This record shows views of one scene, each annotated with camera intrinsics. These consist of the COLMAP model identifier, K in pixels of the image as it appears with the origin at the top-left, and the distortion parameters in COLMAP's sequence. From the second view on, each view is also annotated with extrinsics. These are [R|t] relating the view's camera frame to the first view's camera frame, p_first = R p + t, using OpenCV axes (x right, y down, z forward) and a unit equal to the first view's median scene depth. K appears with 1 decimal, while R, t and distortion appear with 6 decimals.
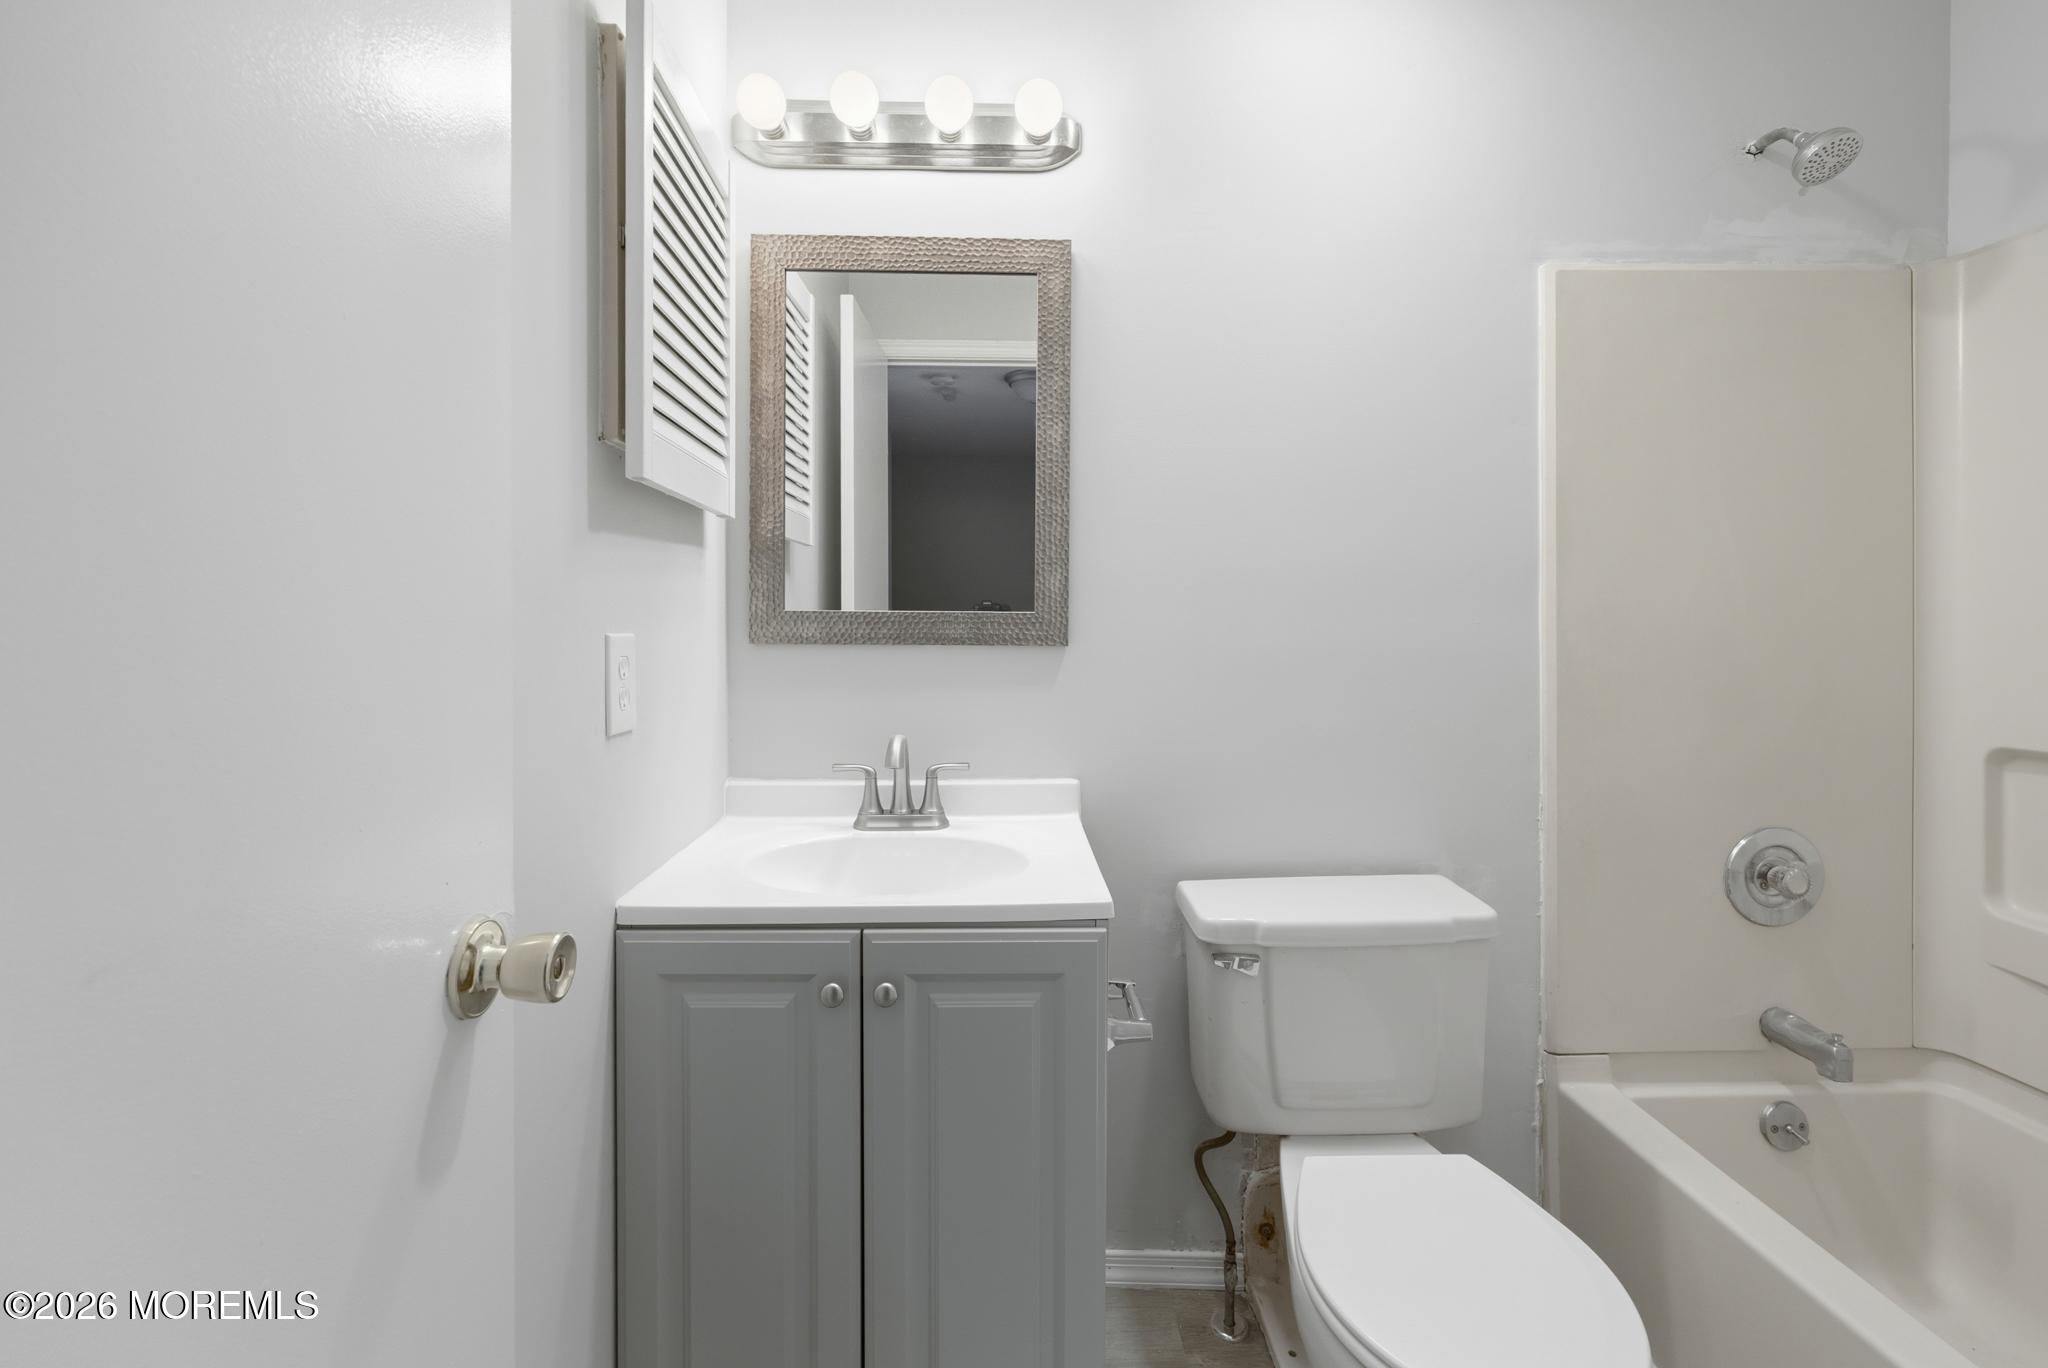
lens RADIAL K [[869.9, 0, 1019.7], [0, 869.9, 624.6], [0, 0, 1]] dist [0.001691, 0.000544]
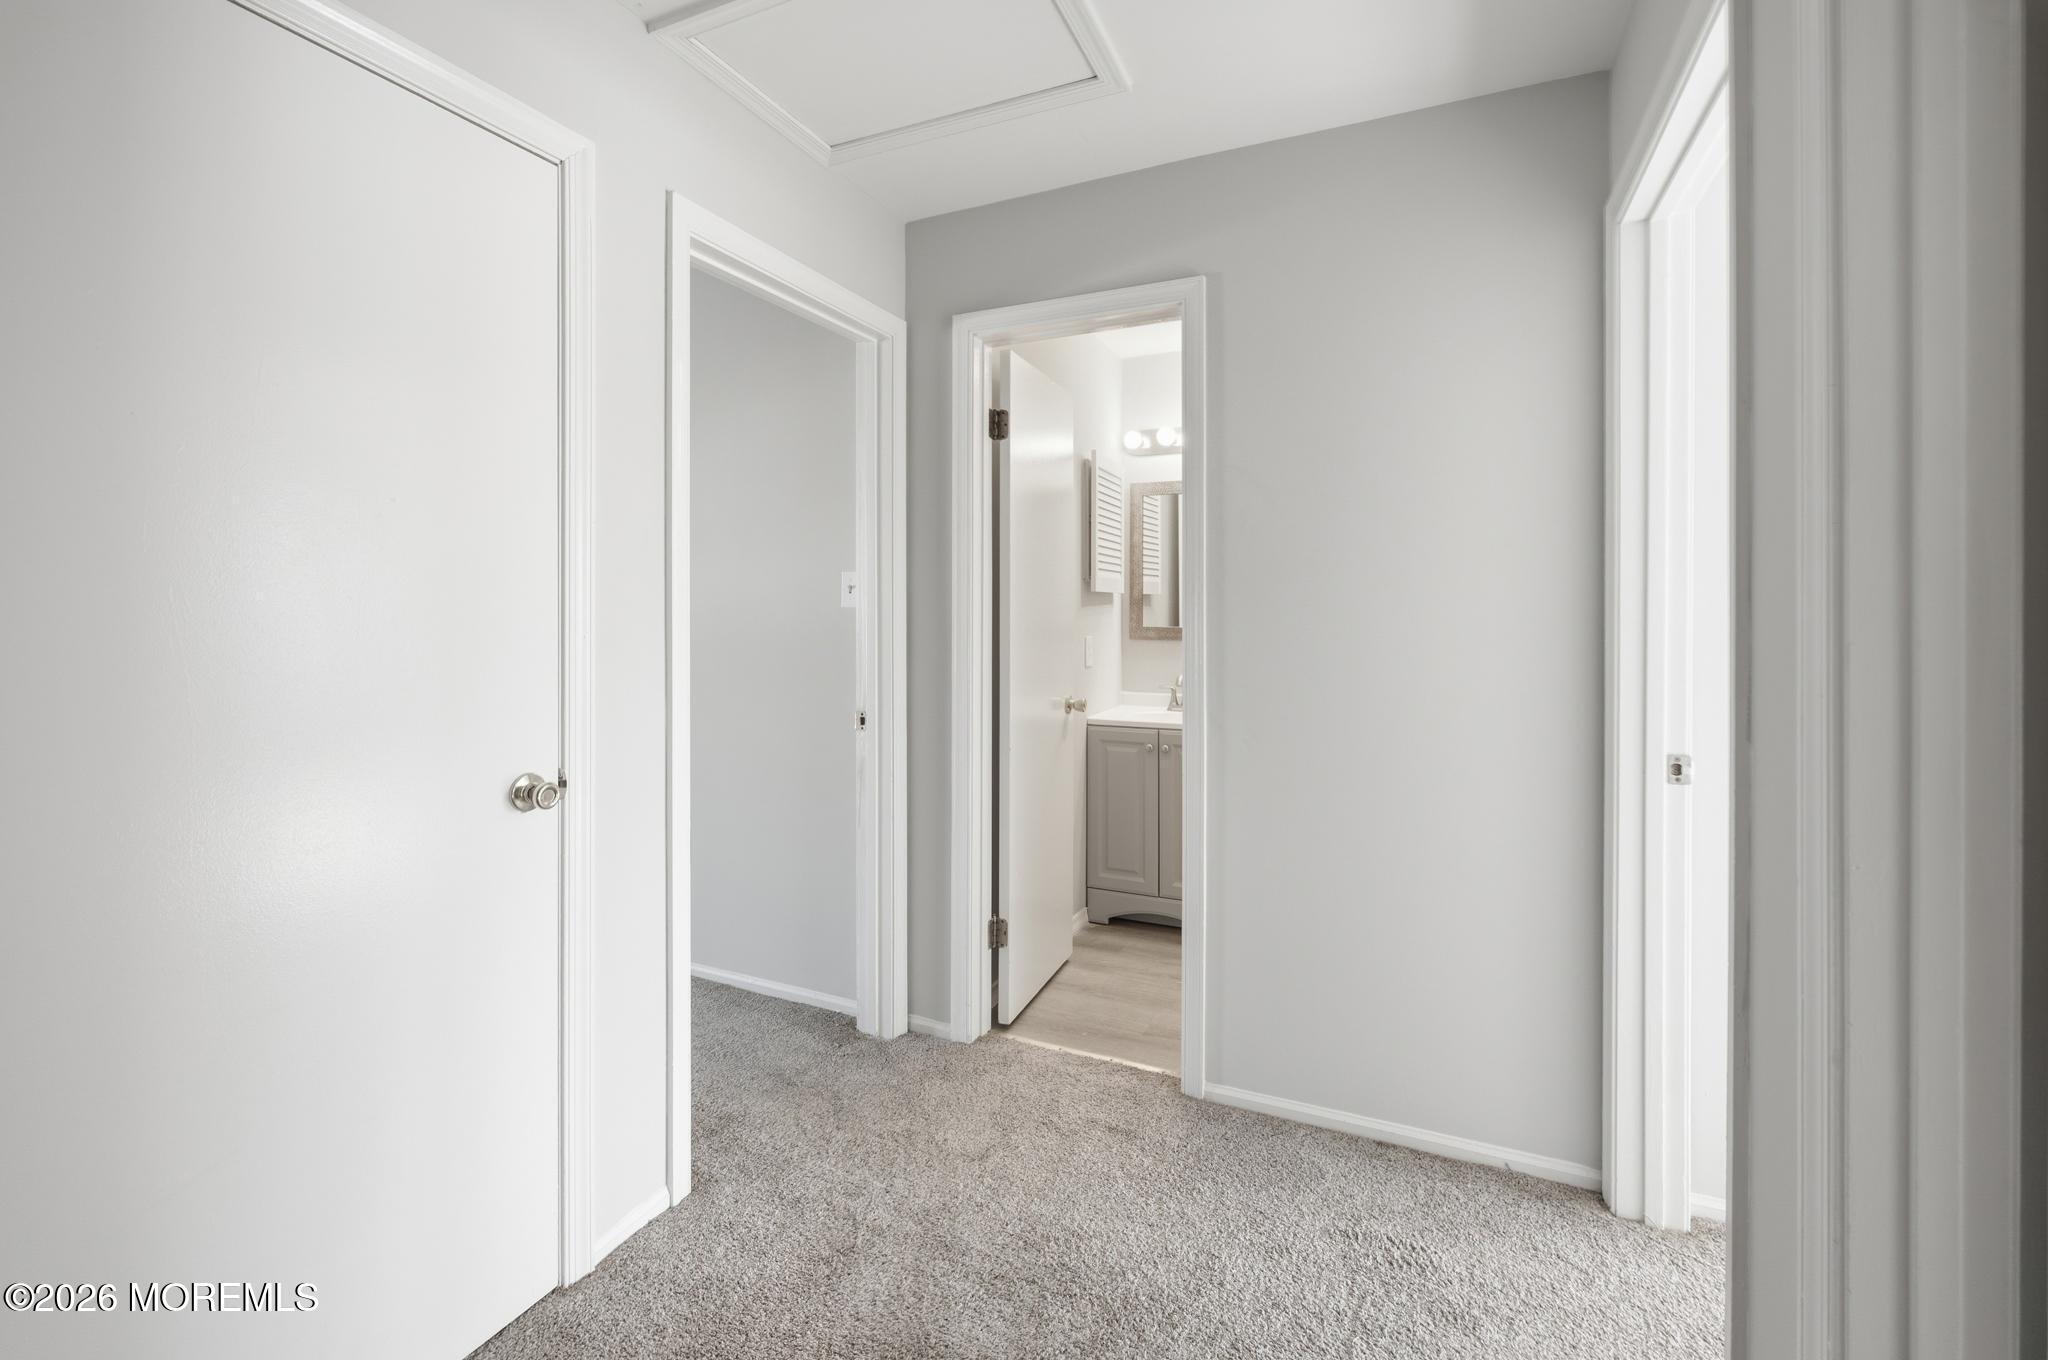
lens RADIAL K [[896.8, 0, 997.6], [0, 896.8, 619.4], [0, 0, 1]] dist [-0.001343, -0.000100]
pose [[0.887807, 0.004822, -0.460190, 0.534419], [-0.004321, 0.999988, 0.002143, -0.039952], [0.460195, 0.000086, 0.887818, -1.454367]]
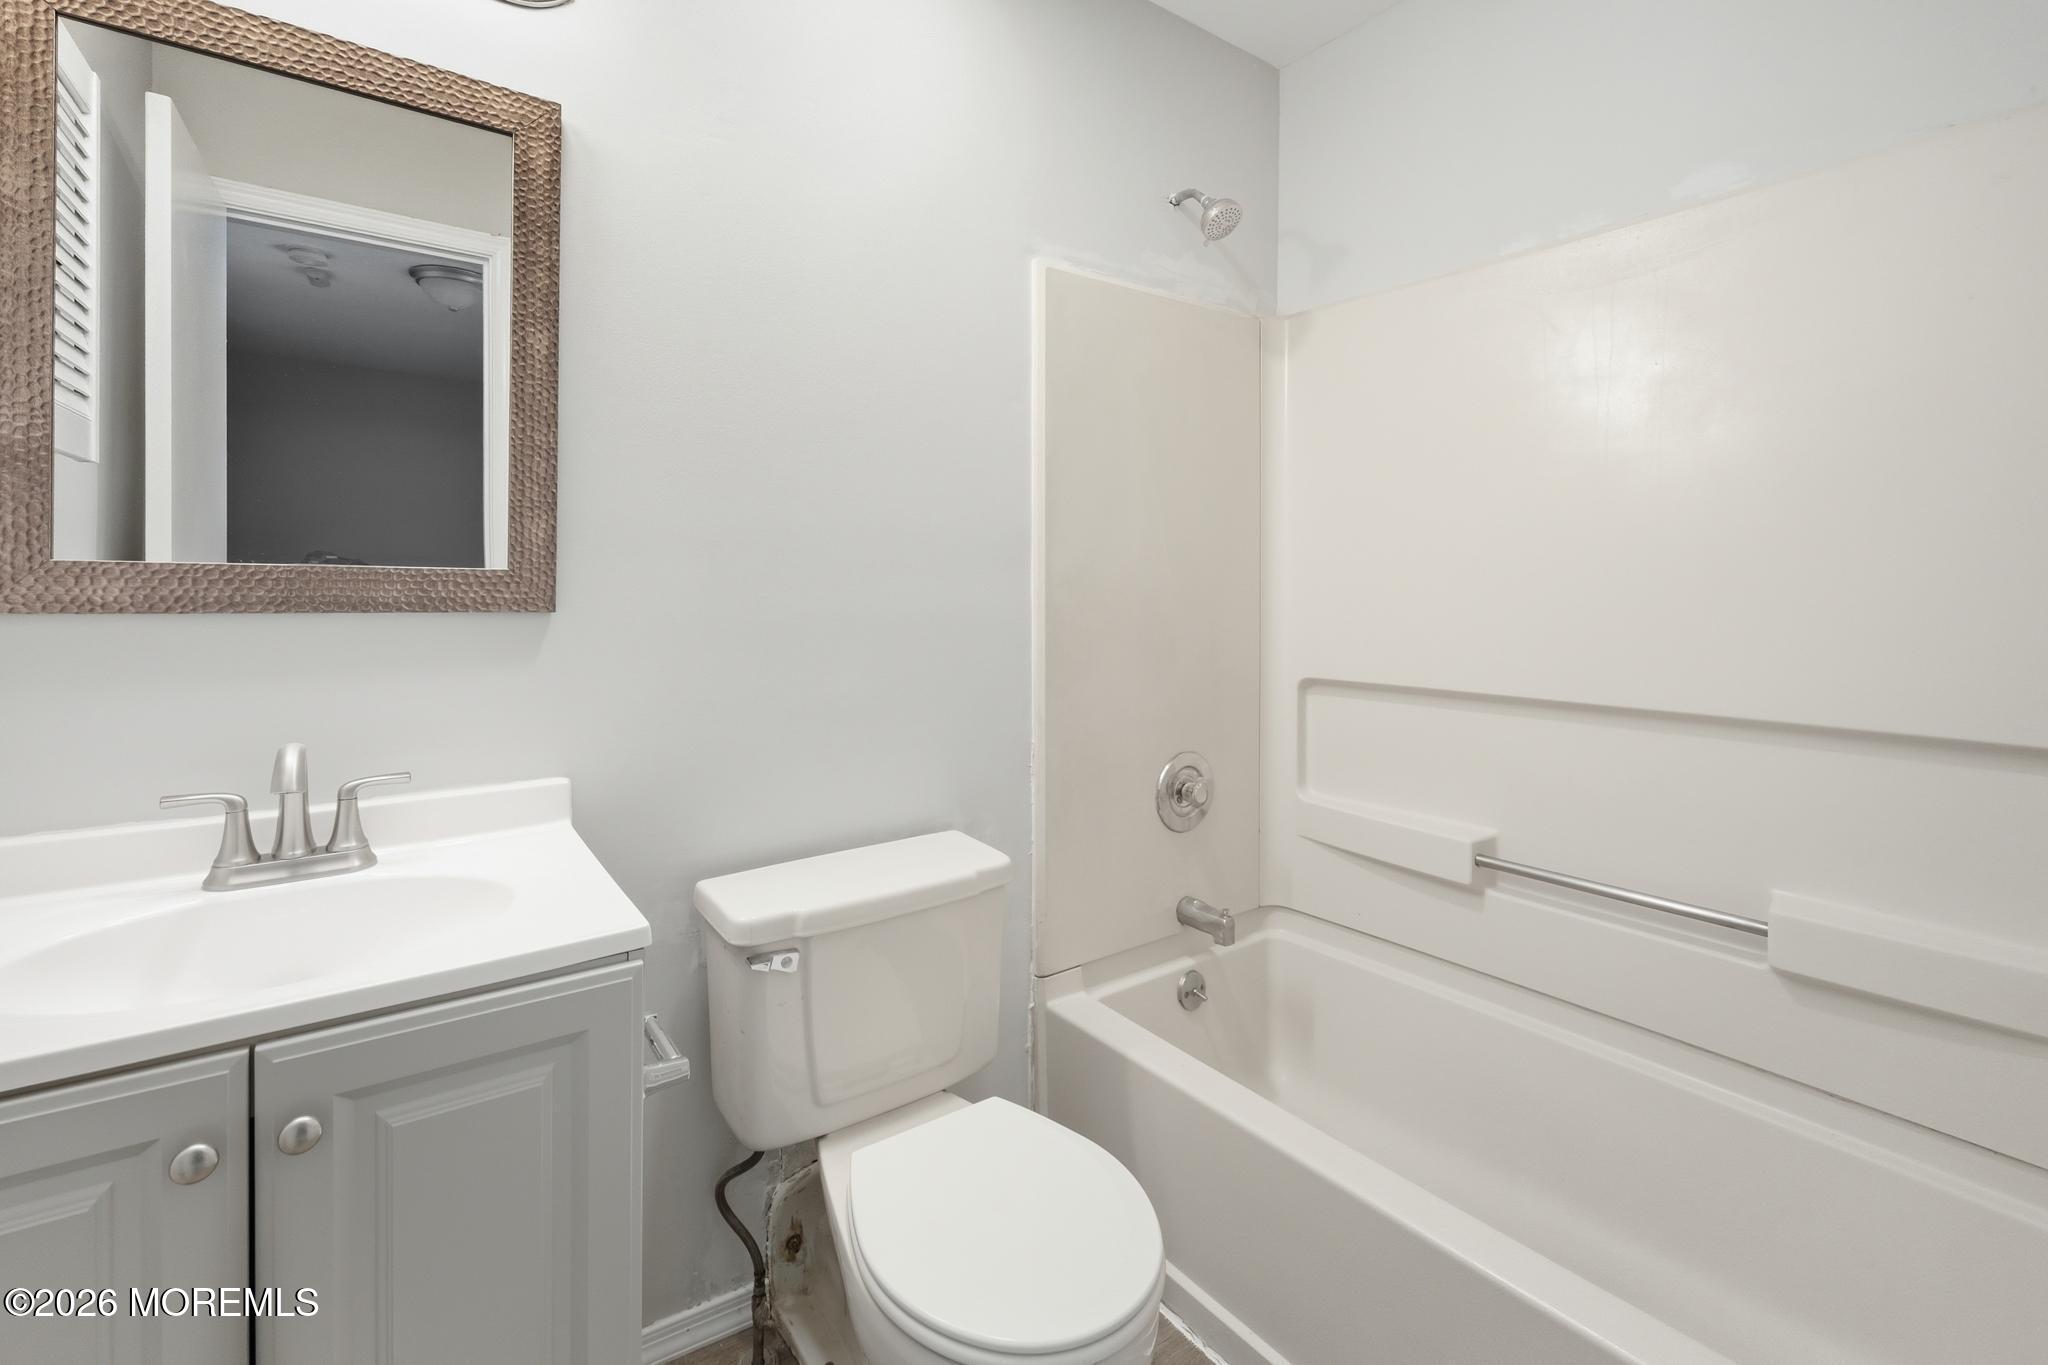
lens RADIAL K [[903.5, 0, 1021.1], [0, 903.5, 589.7], [0, 0, 1]] dist [-0.002169, -0.000241]
pose [[0.829062, 0.002162, 0.559152, -0.053451], [-0.002914, 0.999996, 0.000454, 0.002609], [-0.559149, -0.002006, 0.829065, 0.074701]]
